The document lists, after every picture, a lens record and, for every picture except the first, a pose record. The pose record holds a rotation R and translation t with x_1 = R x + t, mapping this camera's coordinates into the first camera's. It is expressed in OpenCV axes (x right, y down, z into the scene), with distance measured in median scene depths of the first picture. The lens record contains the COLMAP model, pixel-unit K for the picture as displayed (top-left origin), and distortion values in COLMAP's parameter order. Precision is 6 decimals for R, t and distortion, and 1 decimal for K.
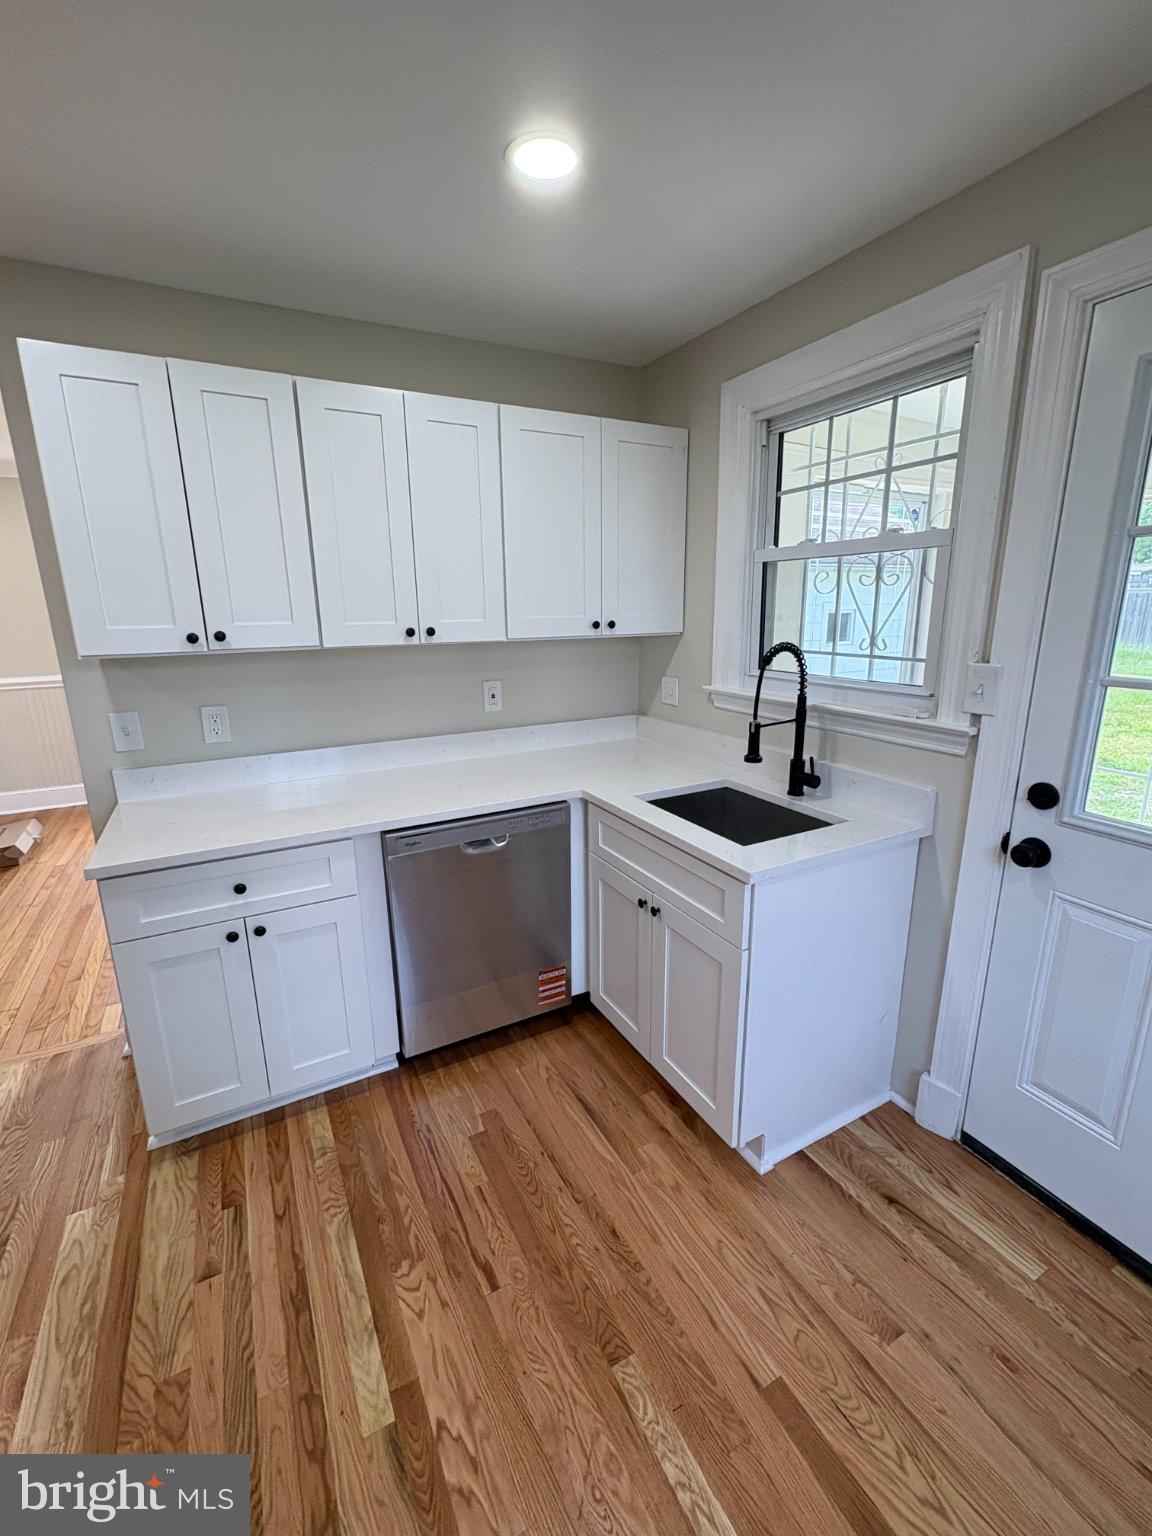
lens RADIAL K [[656.0, 0, 579.9], [0, 656.0, 765.7], [0, 0, 1]] dist [0.004675, -0.001265]
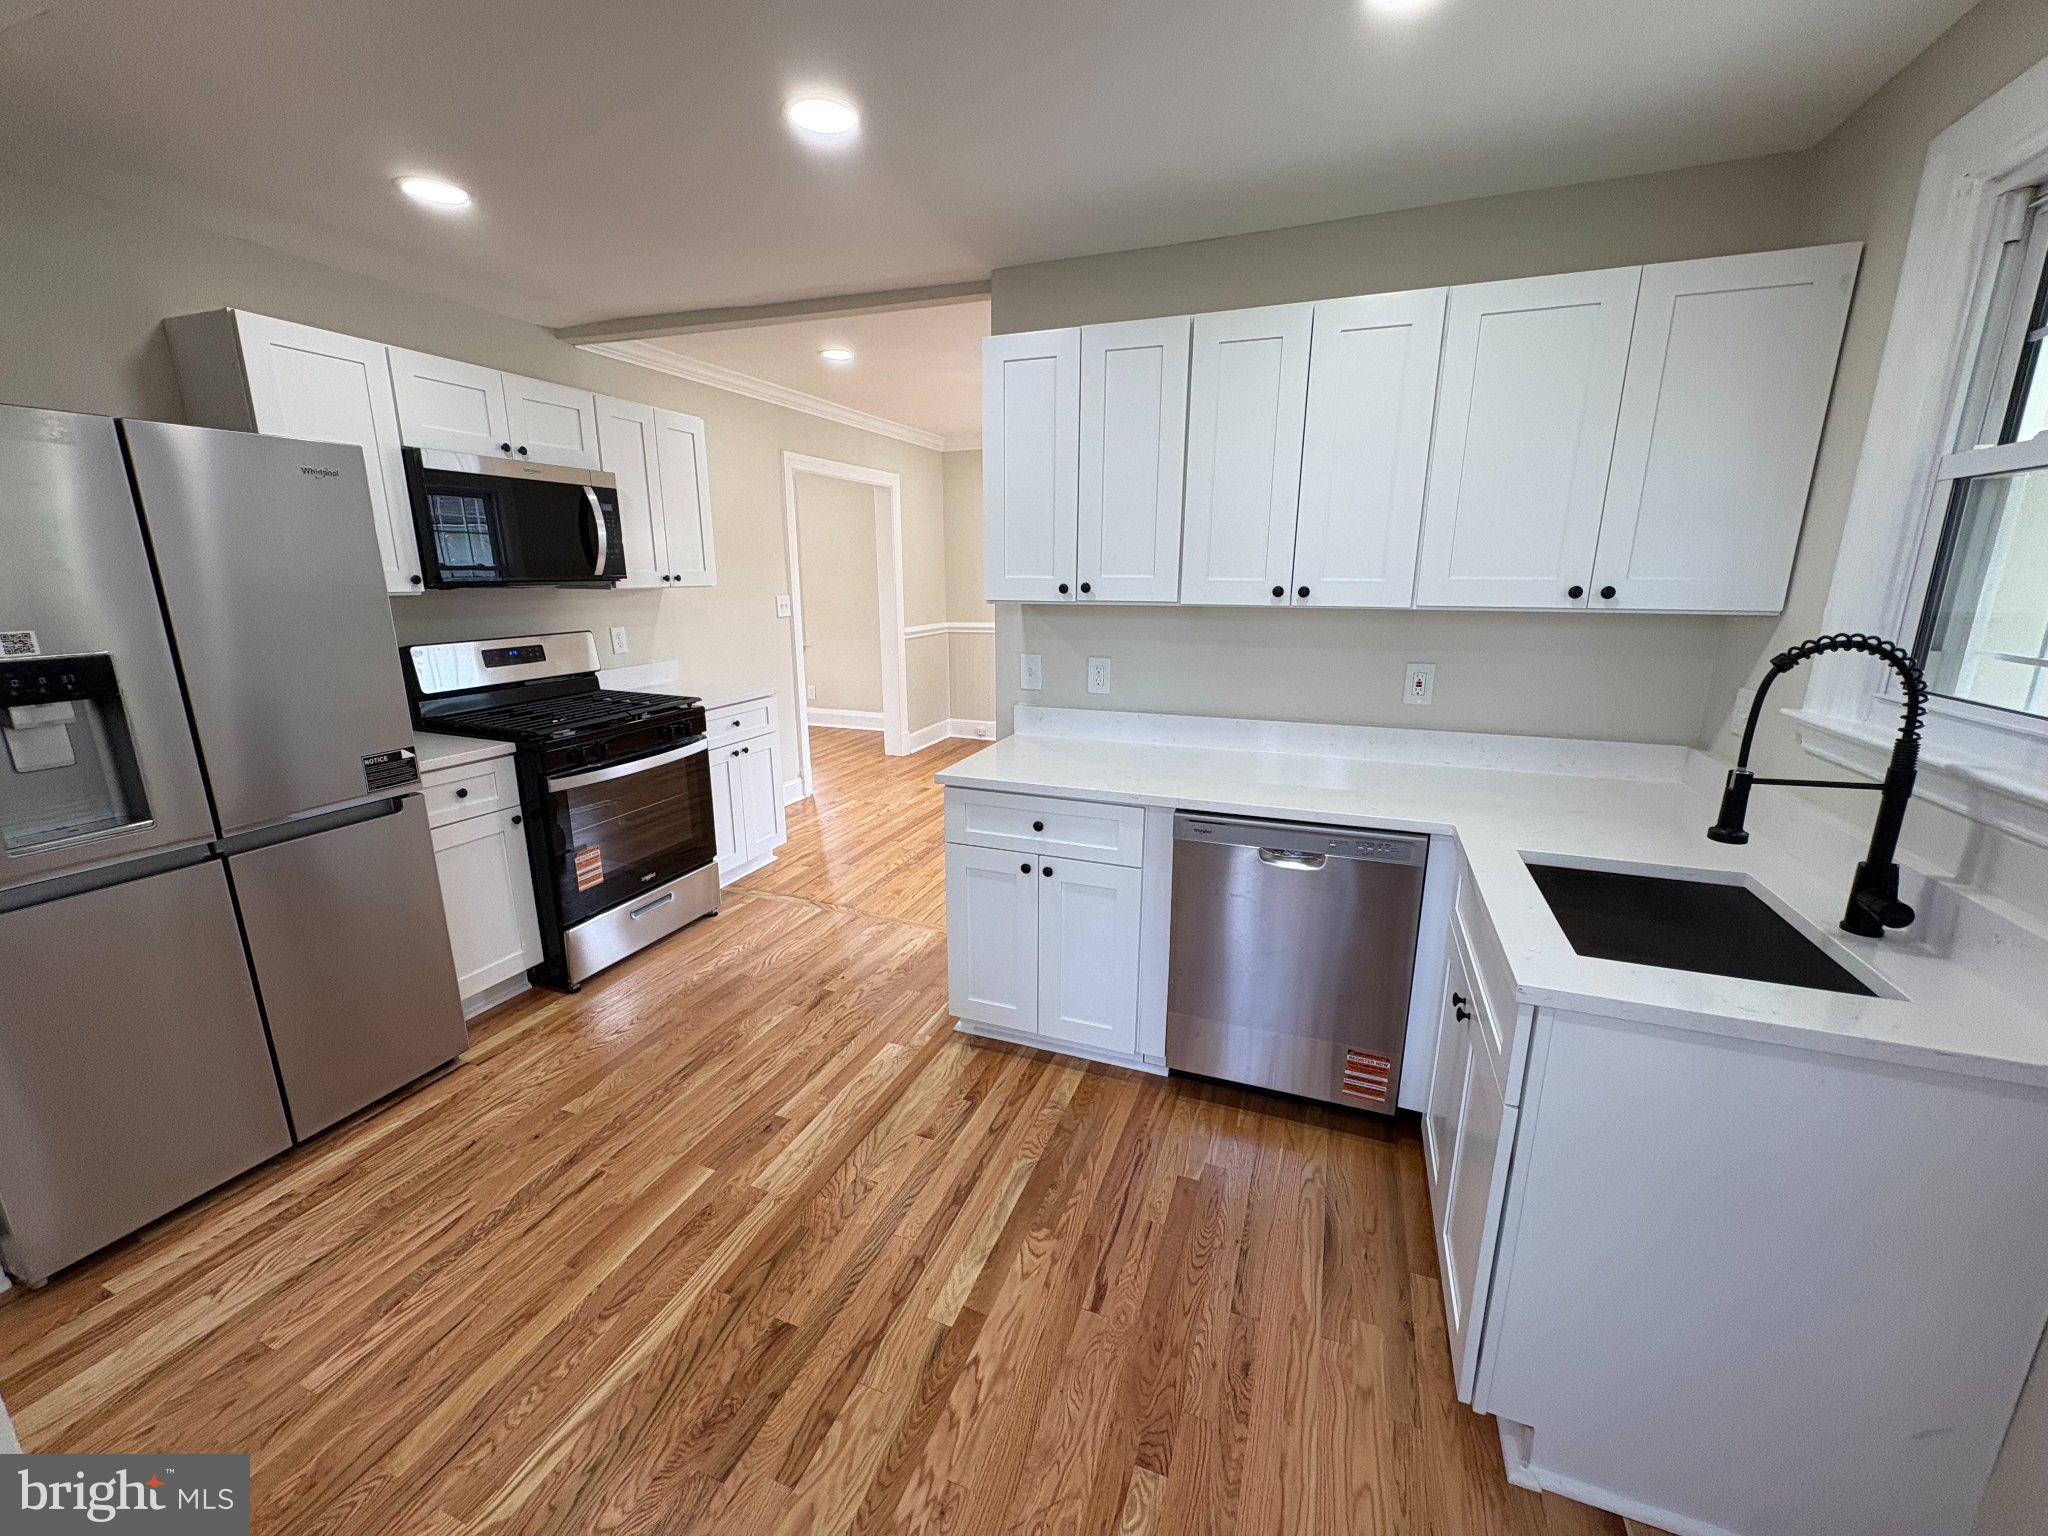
lens RADIAL K [[819.2, 0, 1018.6], [0, 819.2, 768.5], [0, 0, 1]] dist [0.000209, 0.000658]
pose [[0.647514, 0.193823, -0.736993, 0.404179], [-0.190871, 0.977537, 0.089387, -0.014243], [0.737763, 0.082791, 0.669964, 0.084275]]
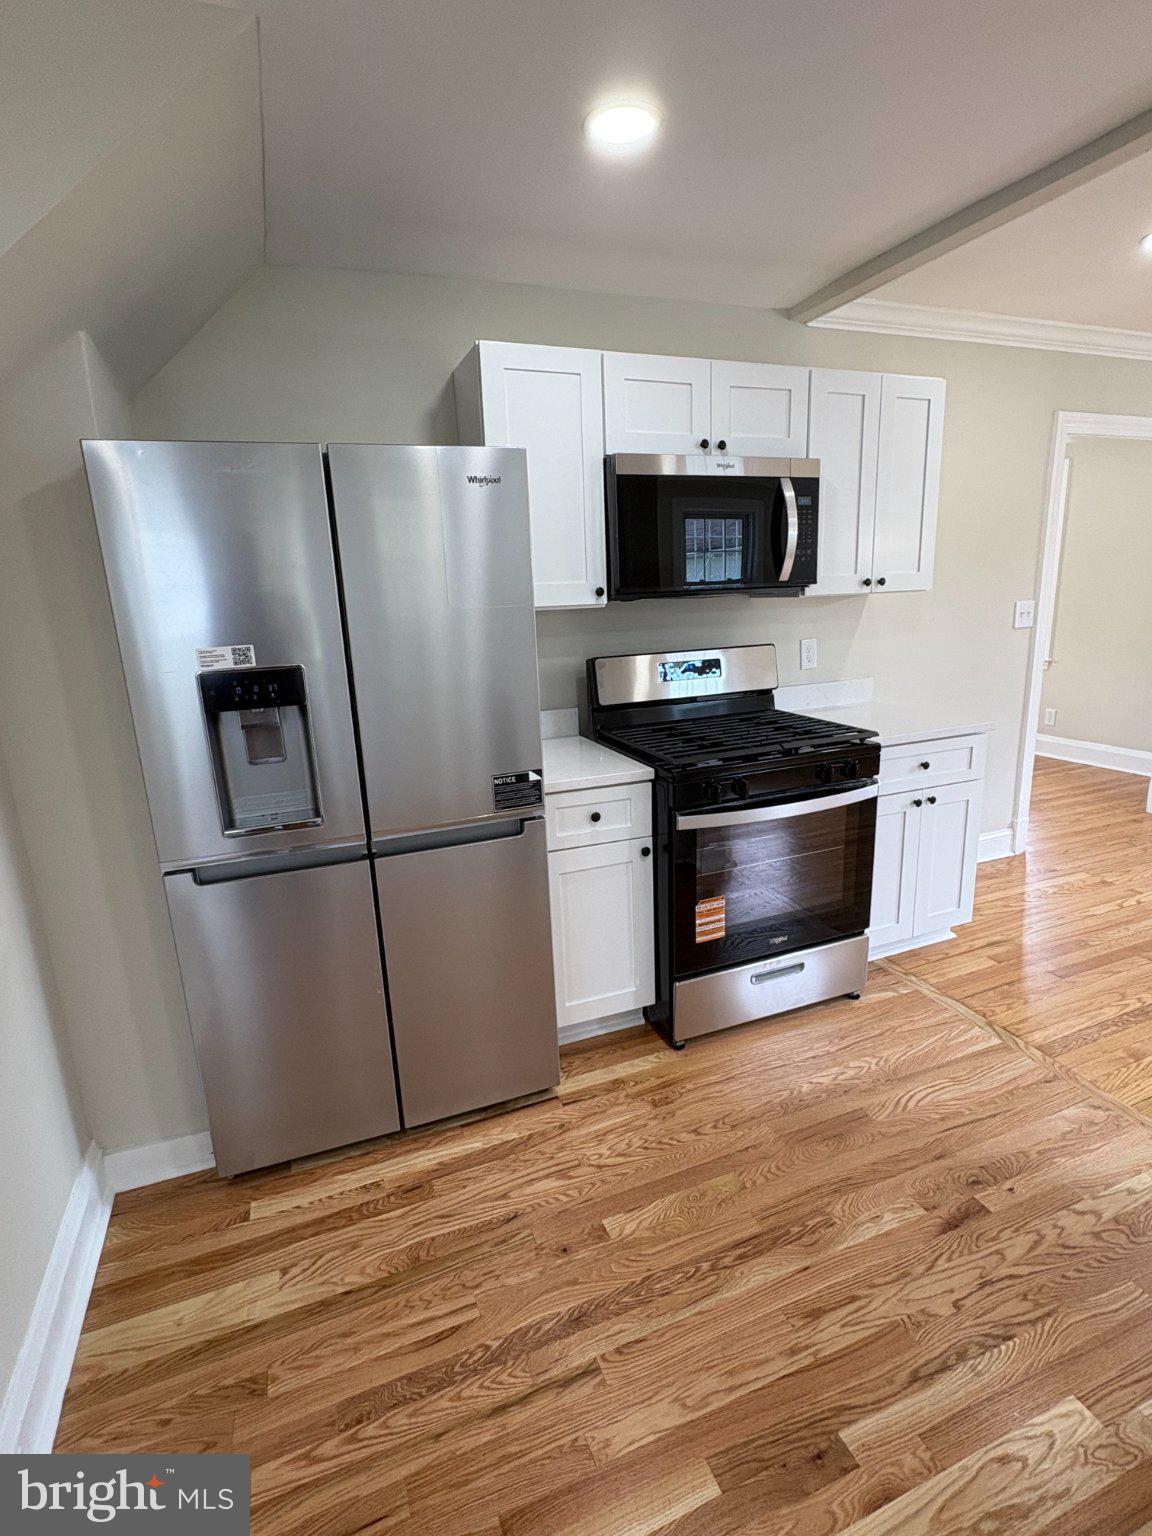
lens RADIAL K [[747.1, 0, 571.9], [0, 747.1, 770.5], [0, 0, 1]] dist [0.000160, 0.001124]
pose [[-0.117305, 0.245678, -0.962228, -0.100579], [-0.195768, 0.944184, 0.264937, -0.050847], [0.973609, 0.219452, -0.062661, 0.353442]]
